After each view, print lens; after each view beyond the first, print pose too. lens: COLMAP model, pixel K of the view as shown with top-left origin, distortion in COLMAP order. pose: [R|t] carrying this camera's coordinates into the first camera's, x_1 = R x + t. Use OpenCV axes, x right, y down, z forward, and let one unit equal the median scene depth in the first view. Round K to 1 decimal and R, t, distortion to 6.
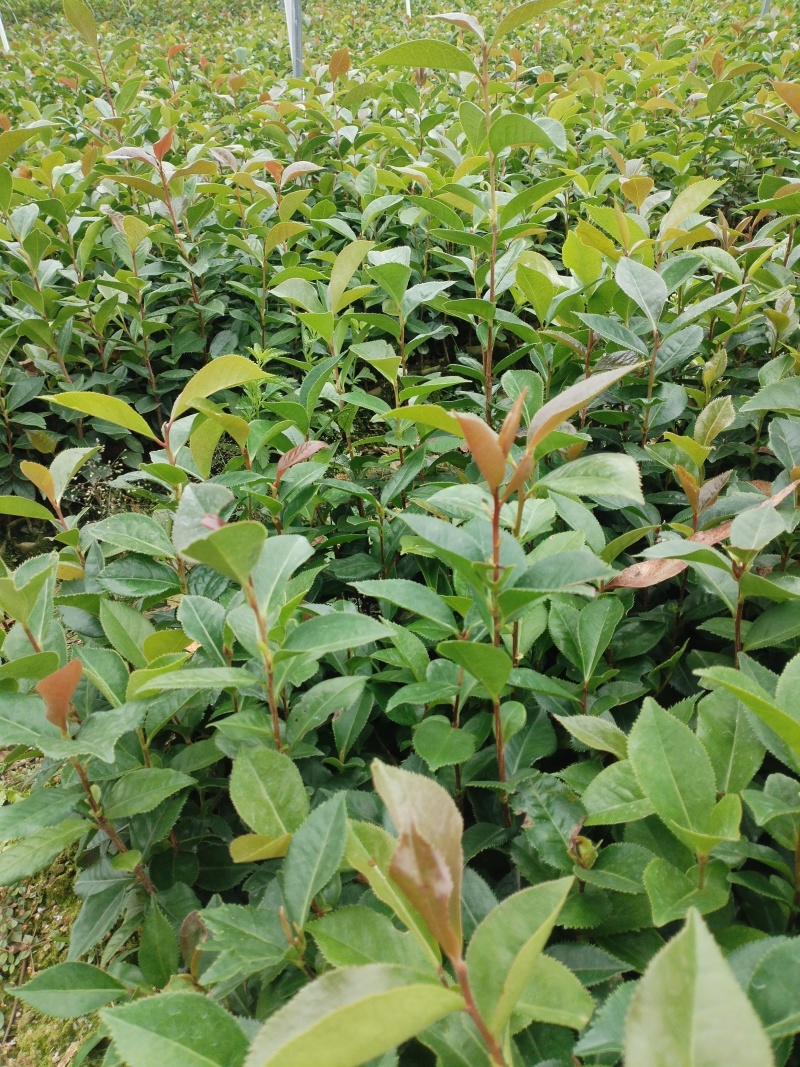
lens RADIAL K [[783.3, 0, 400.0], [0, 783.3, 533.5], [0, 0, 1]] dist [0.073183, -0.085787]
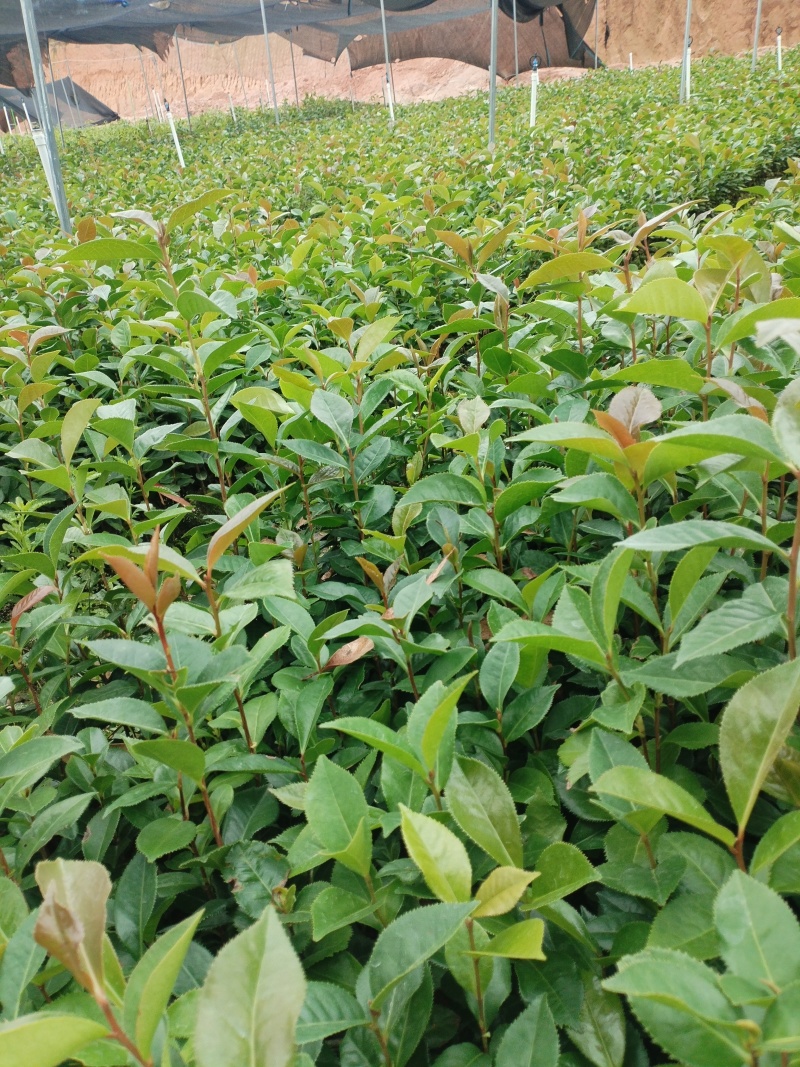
lens RADIAL K [[783.3, 0, 400.0], [0, 783.3, 533.5], [0, 0, 1]] dist [0.073183, -0.085787]
pose [[0.970689, -0.153512, 0.184925, 0.079619], [0.175719, 0.978242, -0.110295, 0.008527], [-0.163970, 0.139557, 0.976544, -0.077418]]
